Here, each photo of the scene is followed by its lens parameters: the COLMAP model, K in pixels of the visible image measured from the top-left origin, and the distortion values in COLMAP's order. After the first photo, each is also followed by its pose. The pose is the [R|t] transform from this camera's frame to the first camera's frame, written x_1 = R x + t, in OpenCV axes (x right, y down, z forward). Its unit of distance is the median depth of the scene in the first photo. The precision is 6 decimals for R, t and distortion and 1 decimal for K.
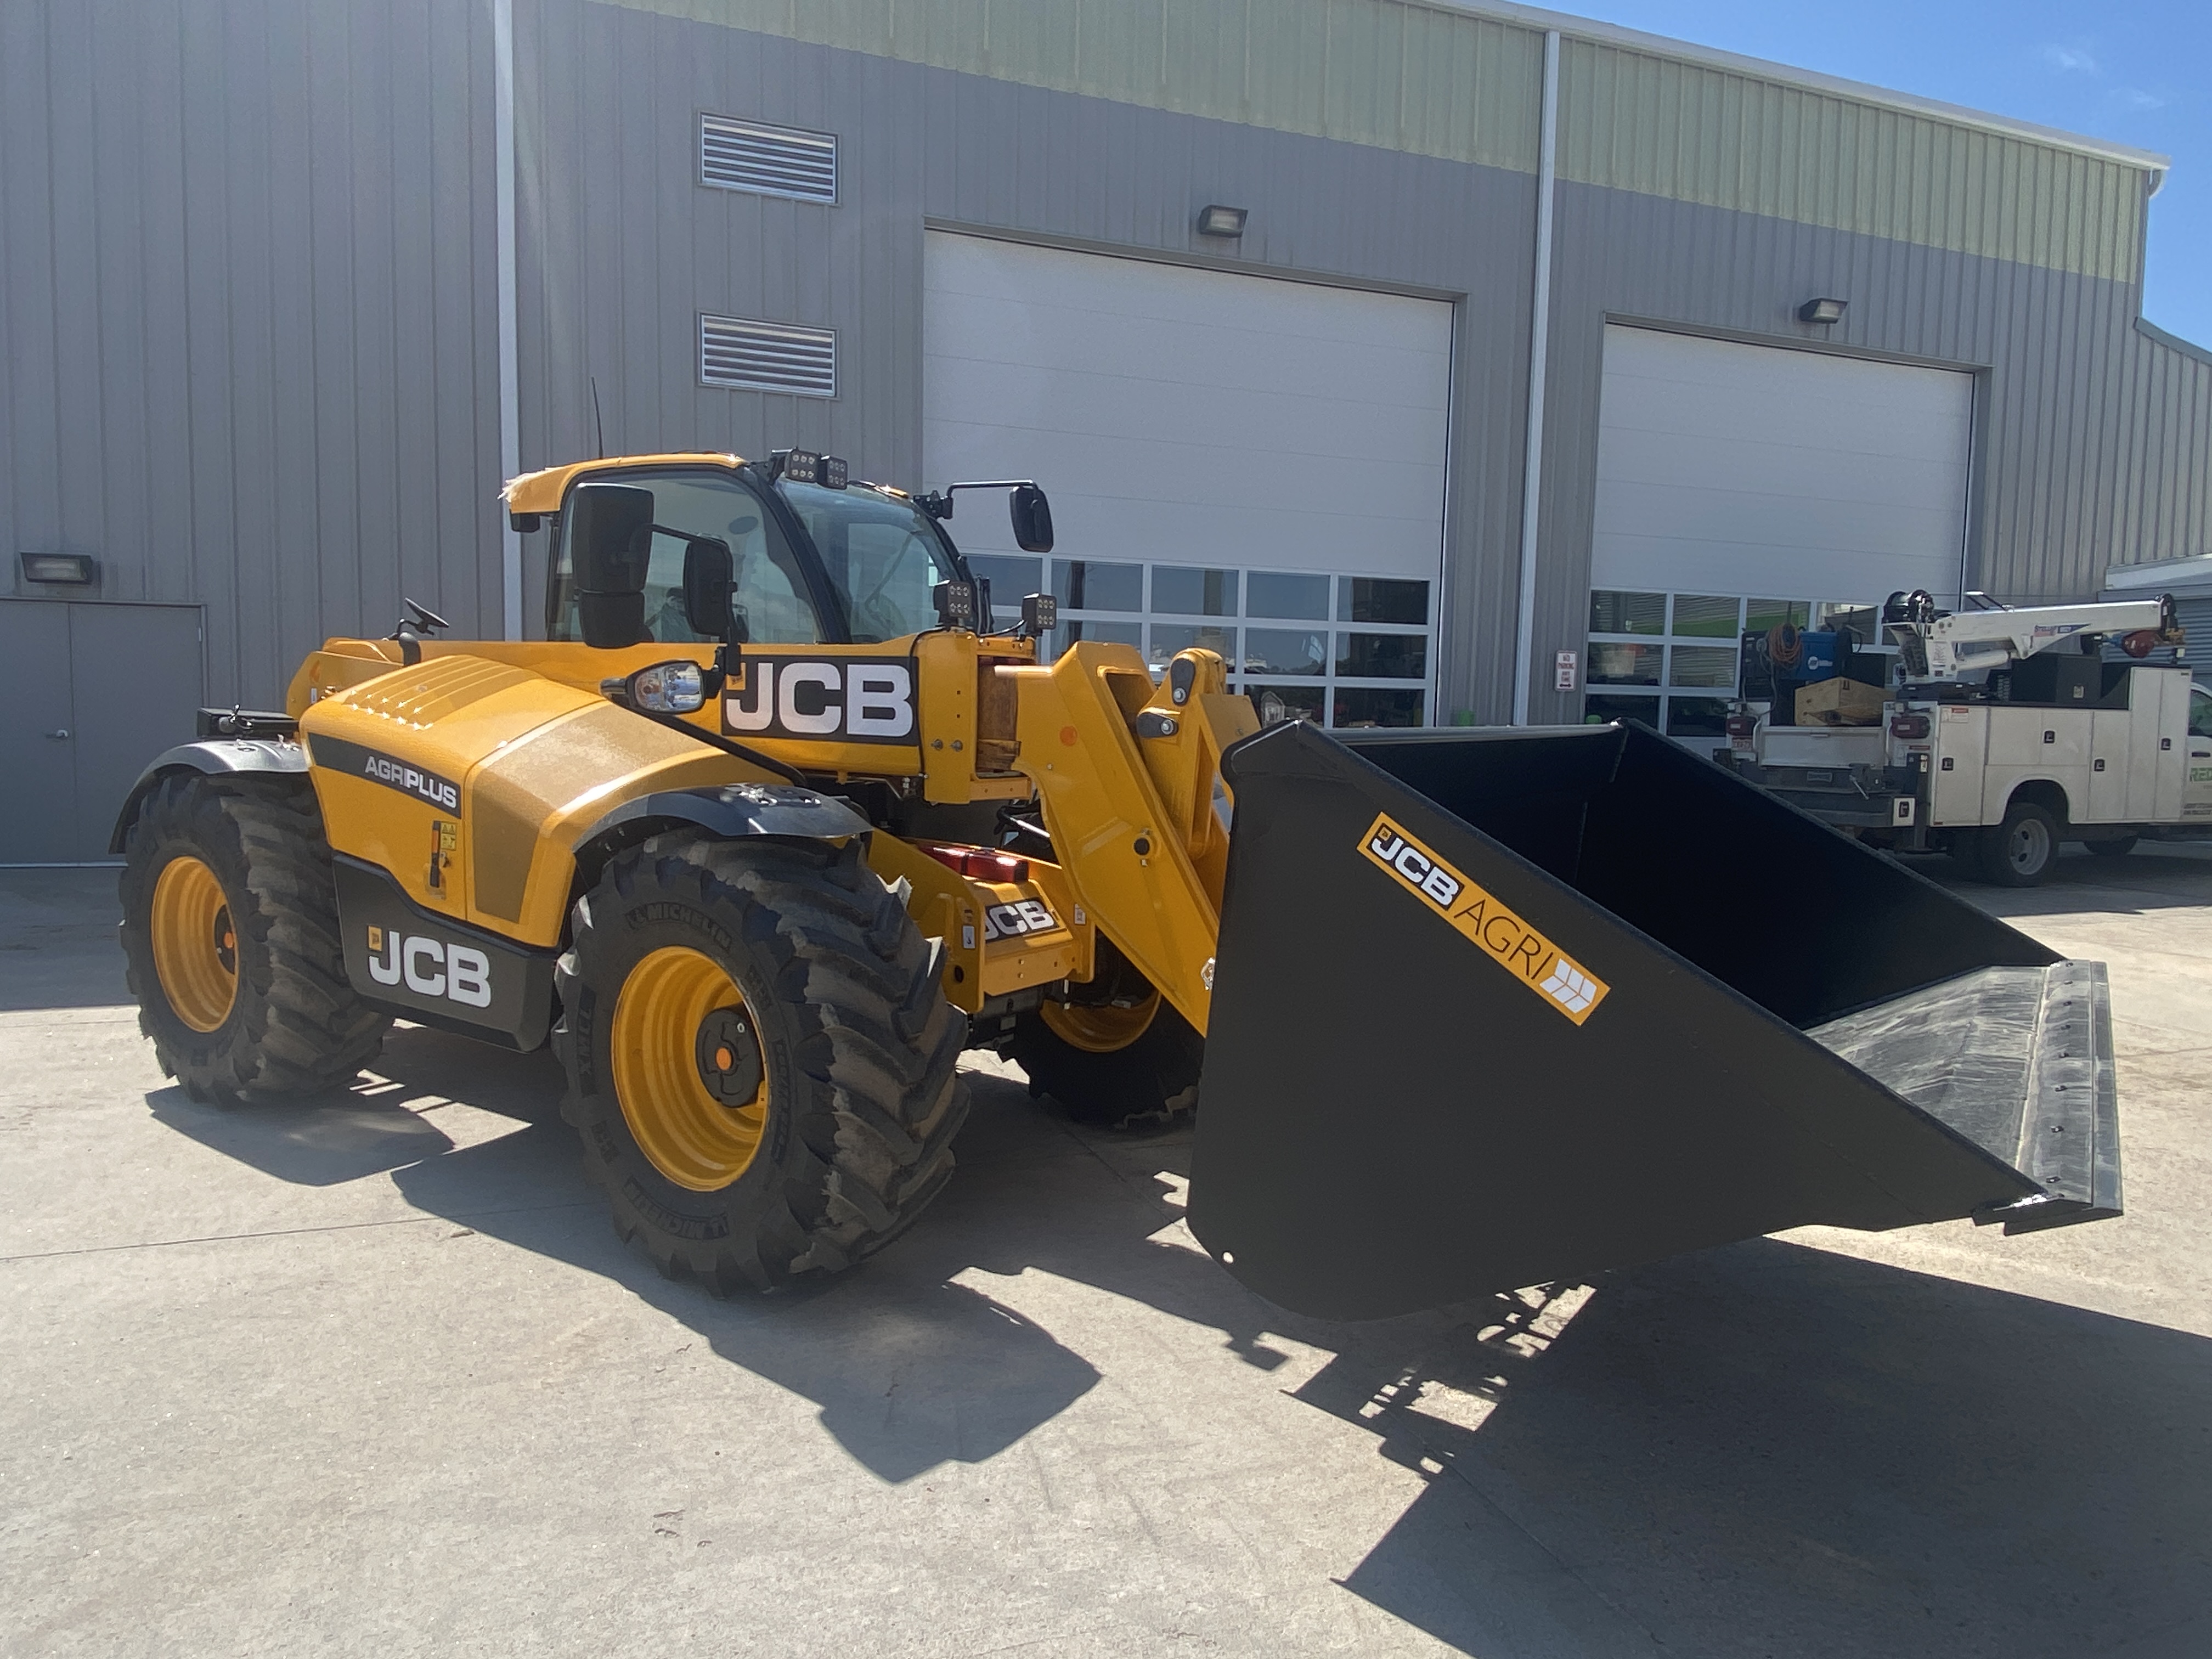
lens RADIAL K [[1403.8, 0, 1106.7], [0, 1403.8, 844.9], [0, 0, 1]] dist [-0.001435, -0.001522]
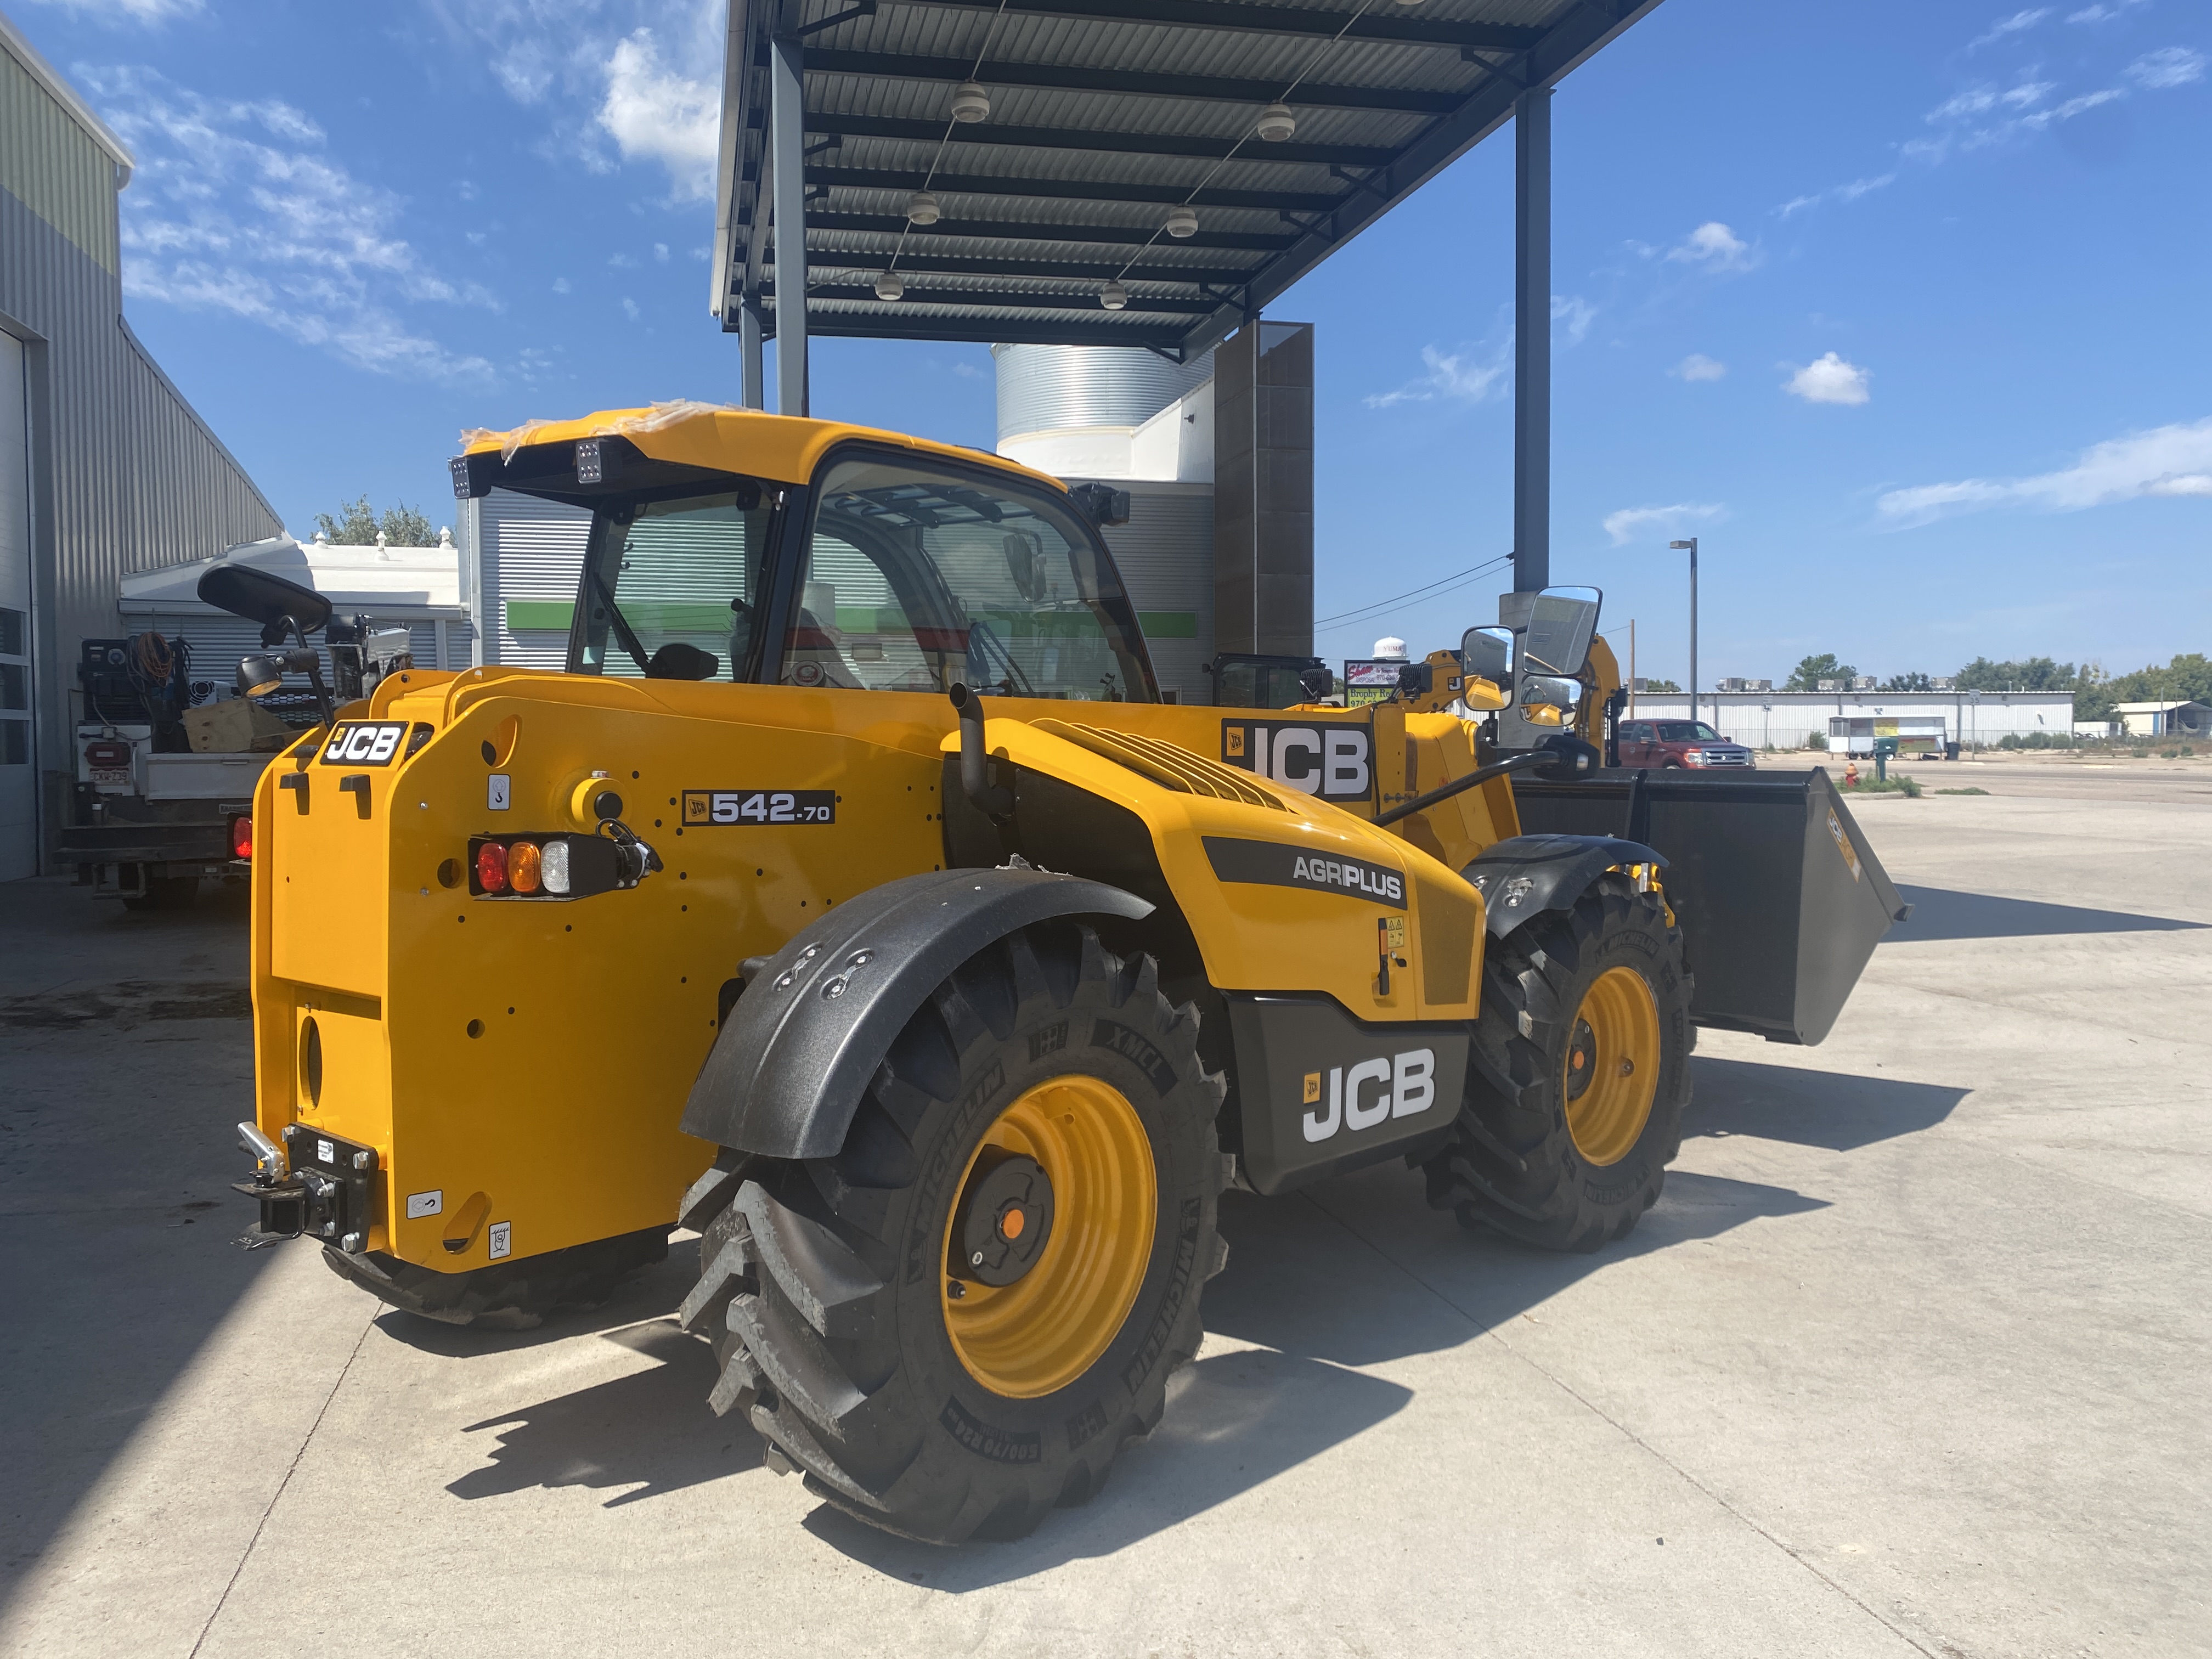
lens RADIAL K [[1684.0, 0, 1105.7], [0, 1684.0, 818.3], [0, 0, 1]] dist [0.008477, 0.004372]
pose [[0.136506, -0.067658, 0.988326, -1.509576], [0.098548, 0.993644, 0.054410, -0.150387], [-0.985725, 0.089971, 0.142305, 1.005115]]
